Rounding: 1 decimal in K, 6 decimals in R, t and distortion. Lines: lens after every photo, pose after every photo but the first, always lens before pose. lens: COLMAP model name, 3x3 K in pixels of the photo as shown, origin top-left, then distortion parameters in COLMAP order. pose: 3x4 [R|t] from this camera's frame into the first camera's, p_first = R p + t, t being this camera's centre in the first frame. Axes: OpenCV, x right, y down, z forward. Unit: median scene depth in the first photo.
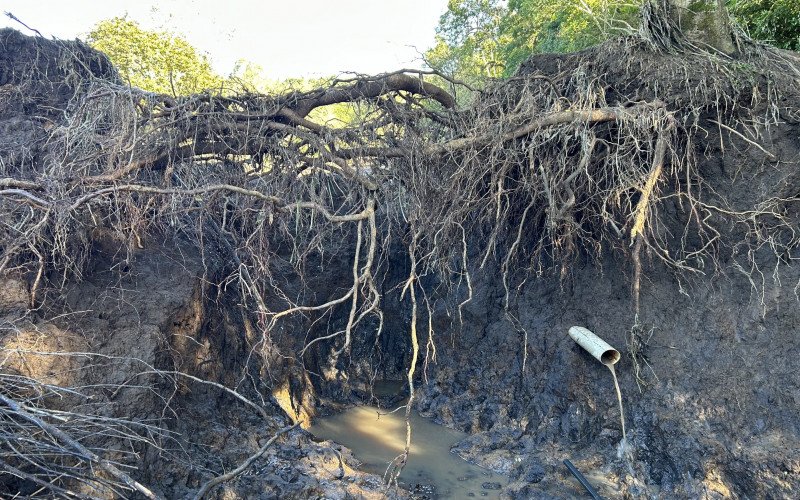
lens RADIAL K [[669.2, 0, 361.3], [0, 669.2, 252.6], [0, 0, 1]] dist [0.003082, -0.005588]
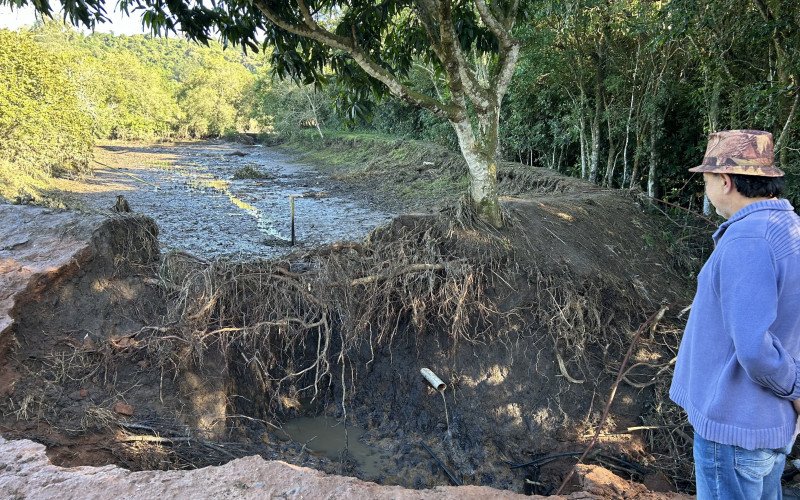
lens RADIAL K [[659.5, 0, 386.4], [0, 659.5, 249.6], [0, 0, 1]] dist [-0.004869, -0.001900]
pose [[0.956628, -0.003770, 0.291289, -0.352023], [-0.004949, 0.999562, 0.029188, -0.307416], [-0.291271, -0.029363, 0.956190, -0.805937]]
